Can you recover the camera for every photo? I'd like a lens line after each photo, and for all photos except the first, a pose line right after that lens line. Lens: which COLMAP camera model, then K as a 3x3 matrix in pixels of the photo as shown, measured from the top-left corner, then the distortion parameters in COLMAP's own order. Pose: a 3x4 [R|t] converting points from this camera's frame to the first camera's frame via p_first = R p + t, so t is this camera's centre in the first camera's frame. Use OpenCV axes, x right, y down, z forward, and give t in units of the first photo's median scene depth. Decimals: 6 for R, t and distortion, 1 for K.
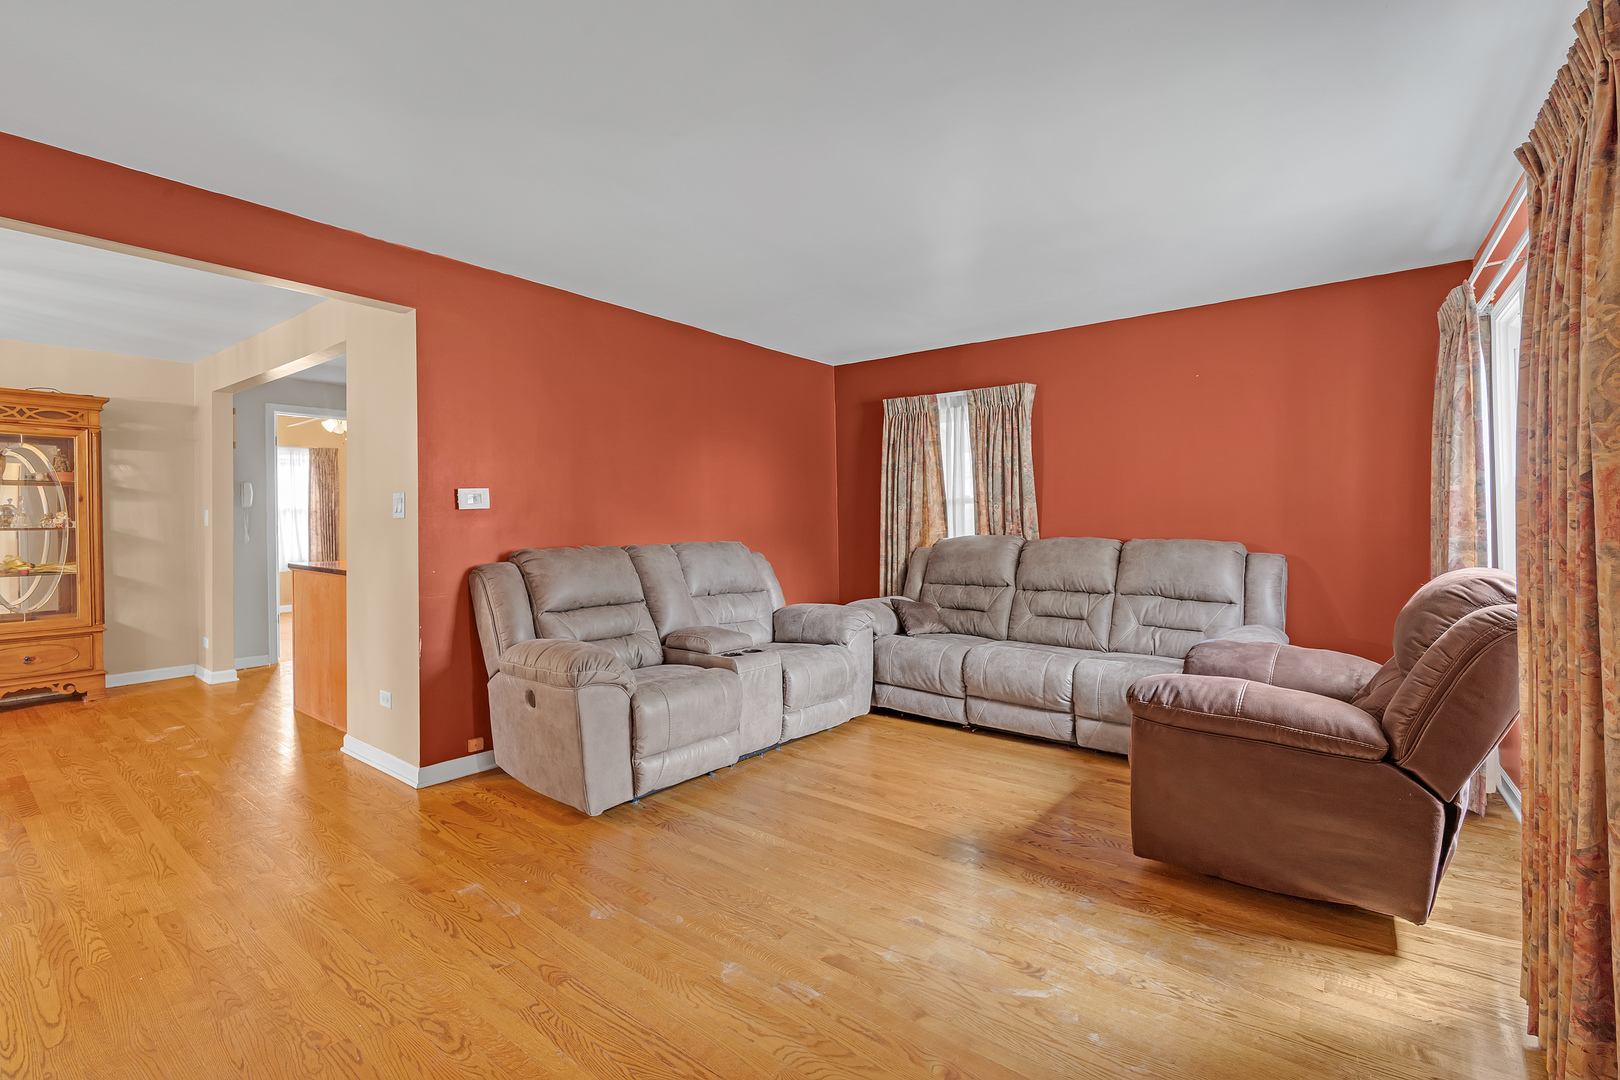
lens RADIAL K [[733.3, 0, 809.8], [0, 733.3, 526.3], [0, 0, 1]] dist [-0.002698, -0.000843]
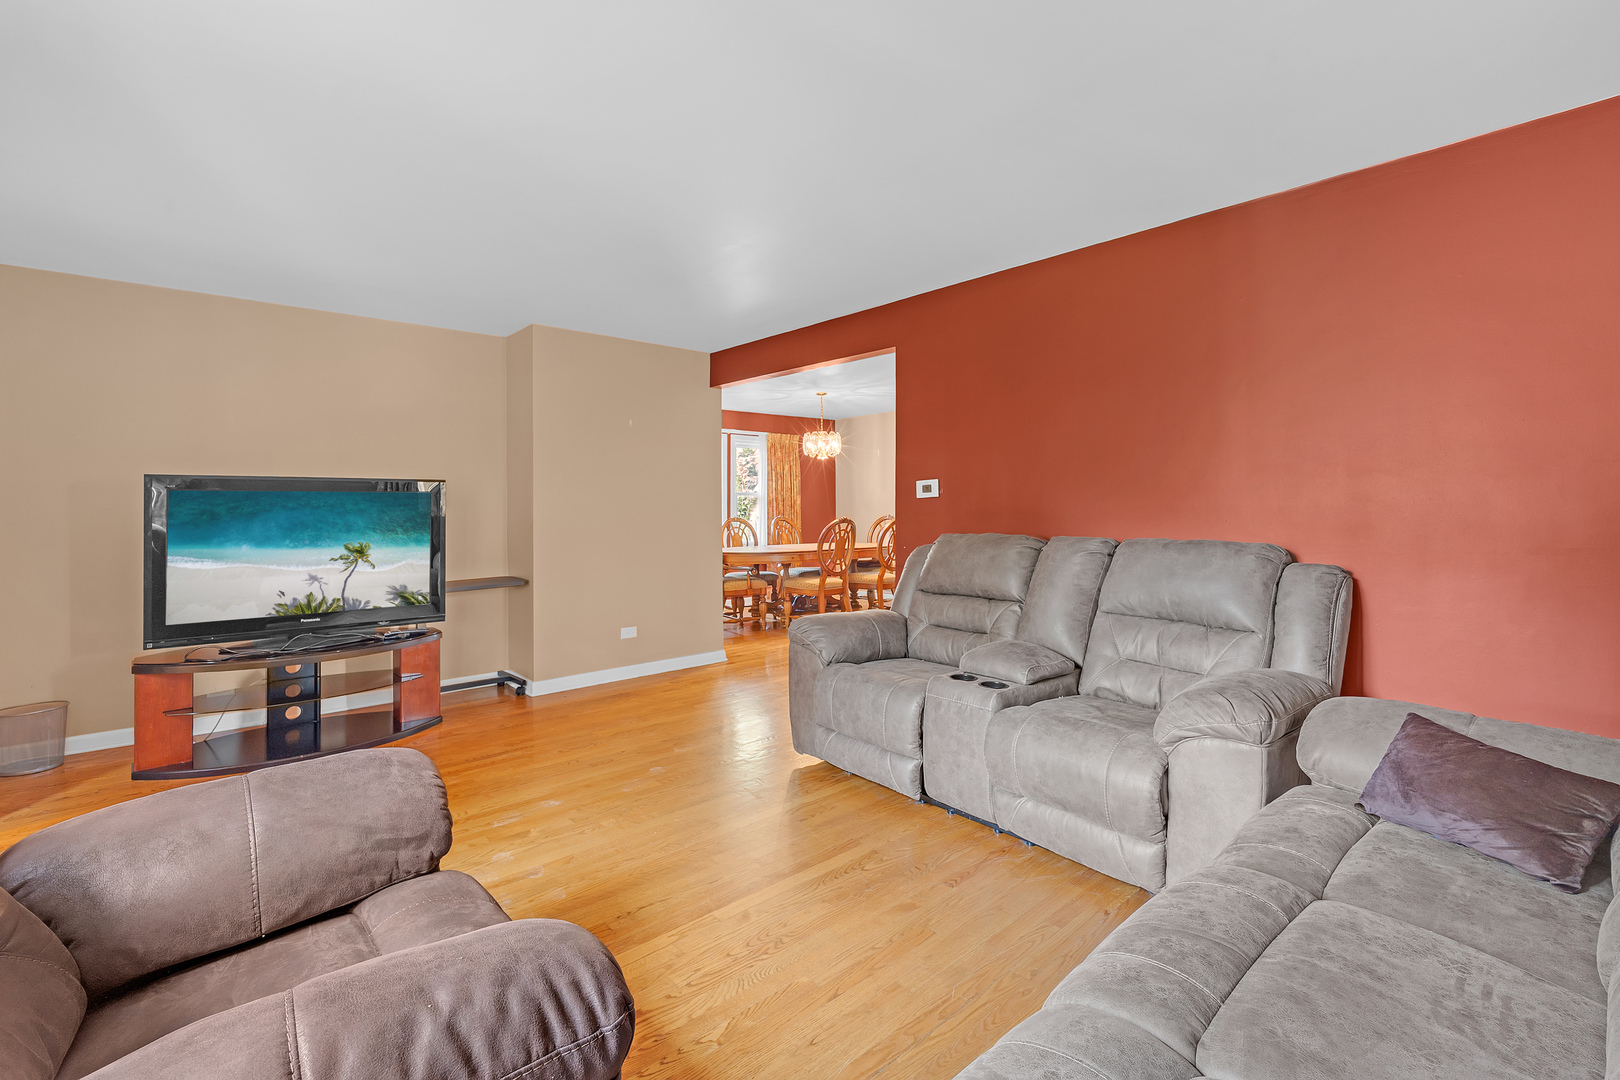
lens RADIAL K [[711.5, 0, 815.7], [0, 711.5, 506.9], [0, 0, 1]] dist [-0.003214, -0.000486]
pose [[-0.166999, 0.004485, -0.985947, 0.611980], [-0.004182, 0.999977, 0.005257, -0.012209], [0.985948, 0.005001, -0.166976, 0.870933]]
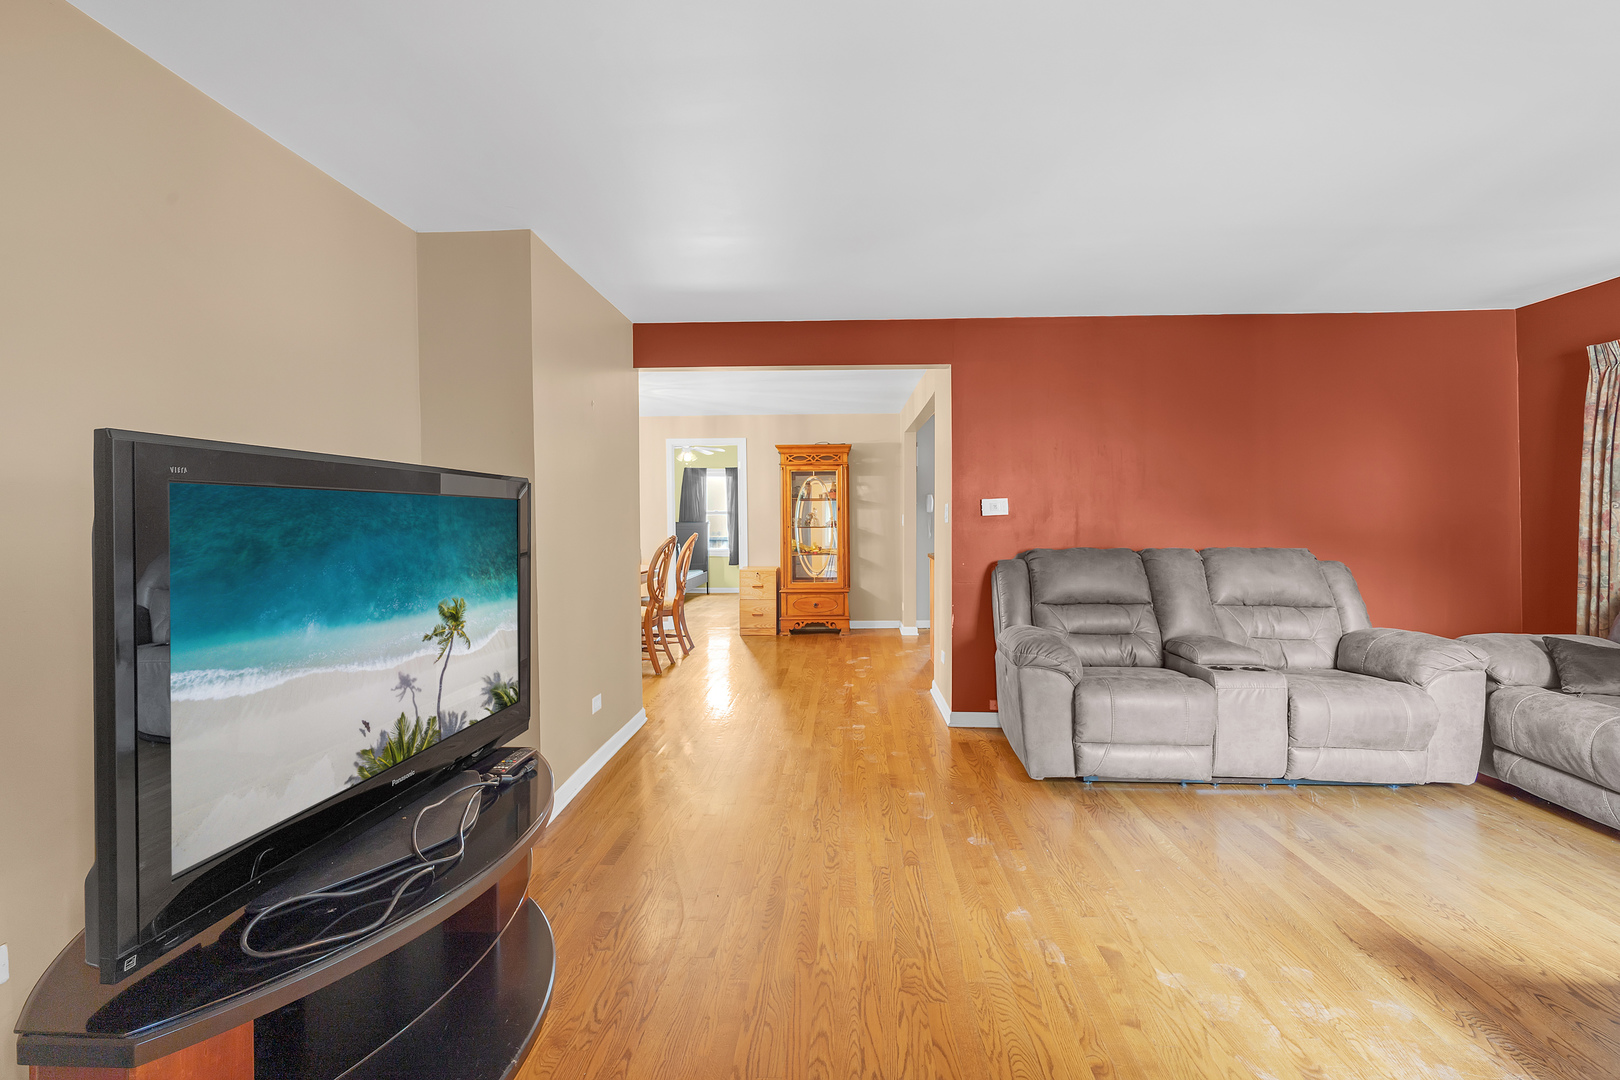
lens RADIAL K [[722.2, 0, 806.5], [0, 722.2, 529.6], [0, 0, 1]] dist [-0.001851, -0.000062]
pose [[0.576460, 0.010789, -0.817054, 0.306982], [-0.004046, 0.999938, 0.010350, -0.009089], [0.817115, -0.002661, 0.576468, 0.029089]]
